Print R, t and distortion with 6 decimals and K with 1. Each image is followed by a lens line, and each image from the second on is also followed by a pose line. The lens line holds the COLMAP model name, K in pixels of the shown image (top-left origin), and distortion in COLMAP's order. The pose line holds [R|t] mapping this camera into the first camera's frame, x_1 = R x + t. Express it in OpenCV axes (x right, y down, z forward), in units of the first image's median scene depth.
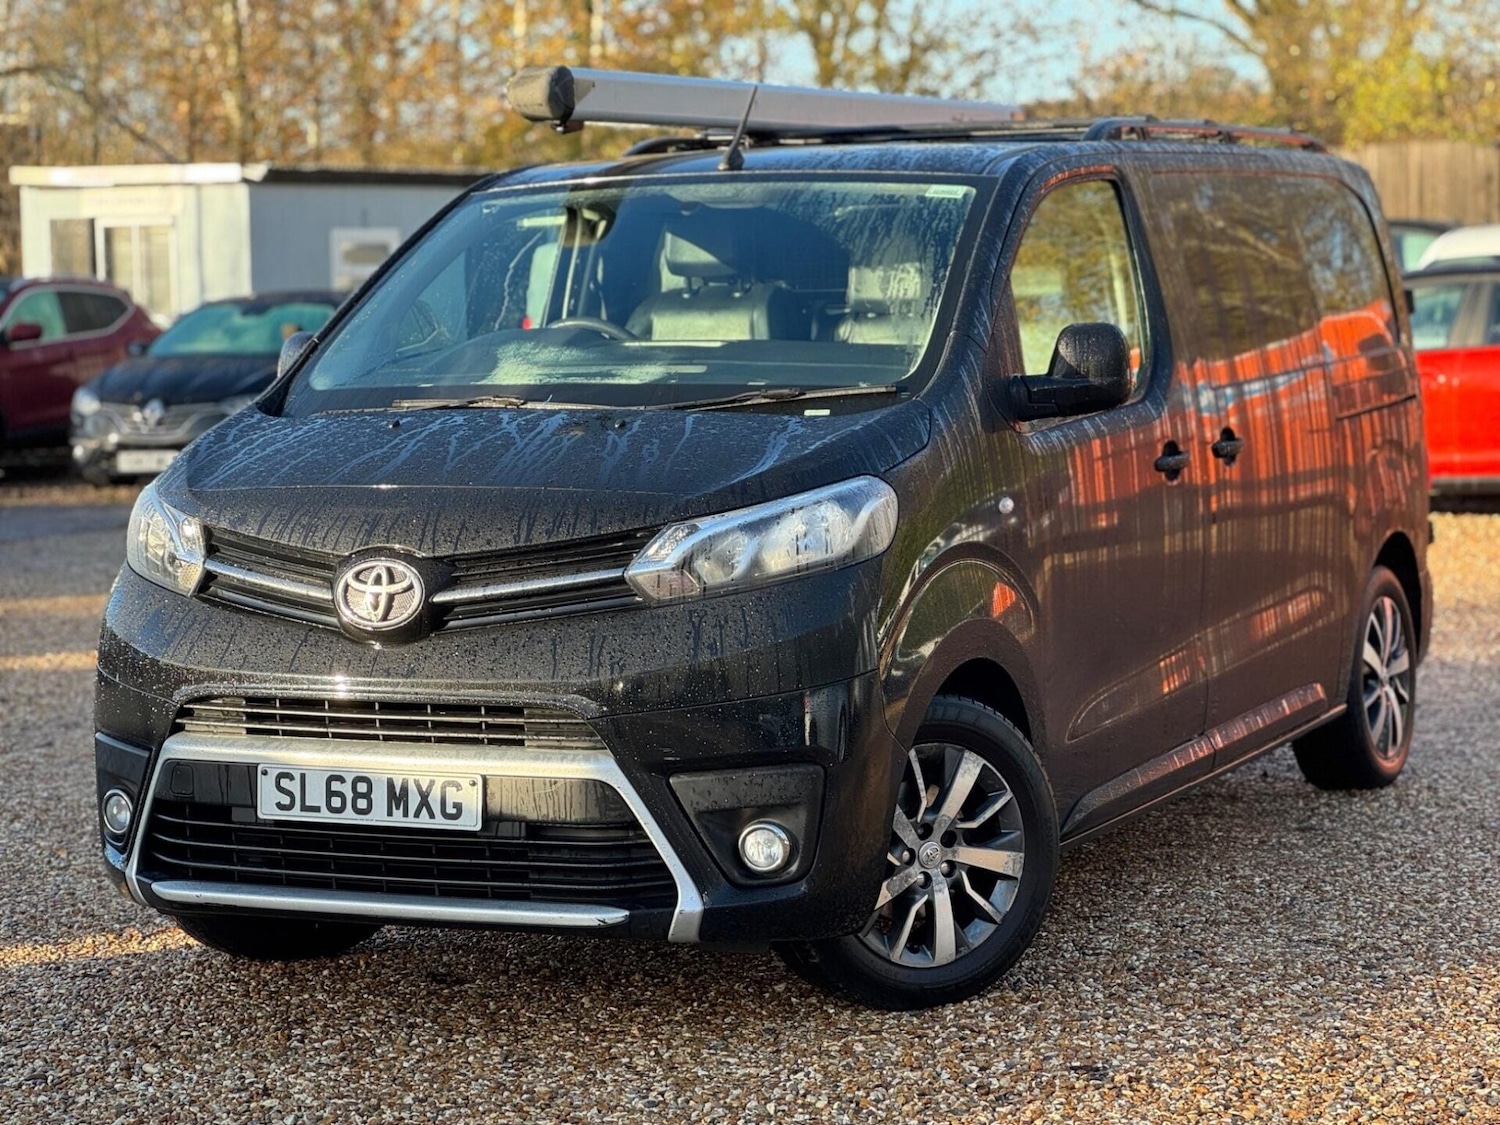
lens RADIAL K [[3658.5, 0, 750.0], [0, 3658.5, 562.5], [0, 0, 1]] dist [0.103360, 1.974958]
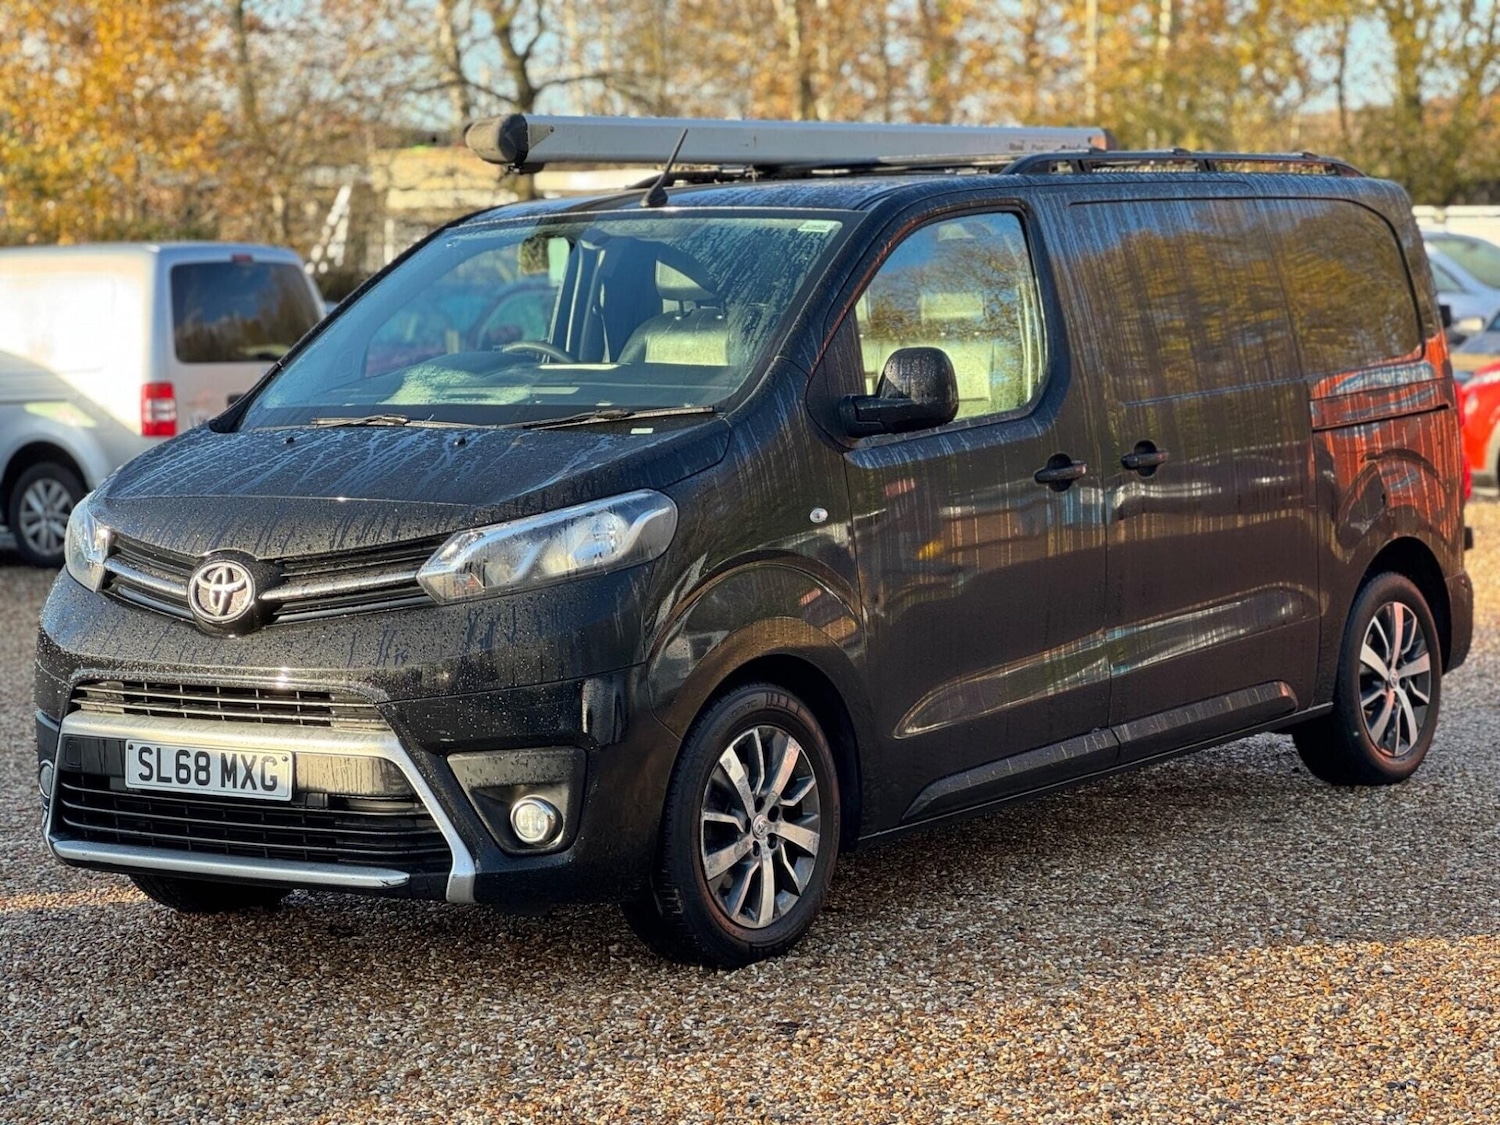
lens RADIAL K [[3664.1, 0, 734.5], [0, 3664.1, 560.0], [0, 0, 1]] dist [0.044529, 2.802742]
pose [[0.981286, 0.011383, -0.192219, 0.263980], [-0.010775, 0.999933, 0.004209, -0.006703], [0.192254, -0.002059, 0.981343, -0.084745]]
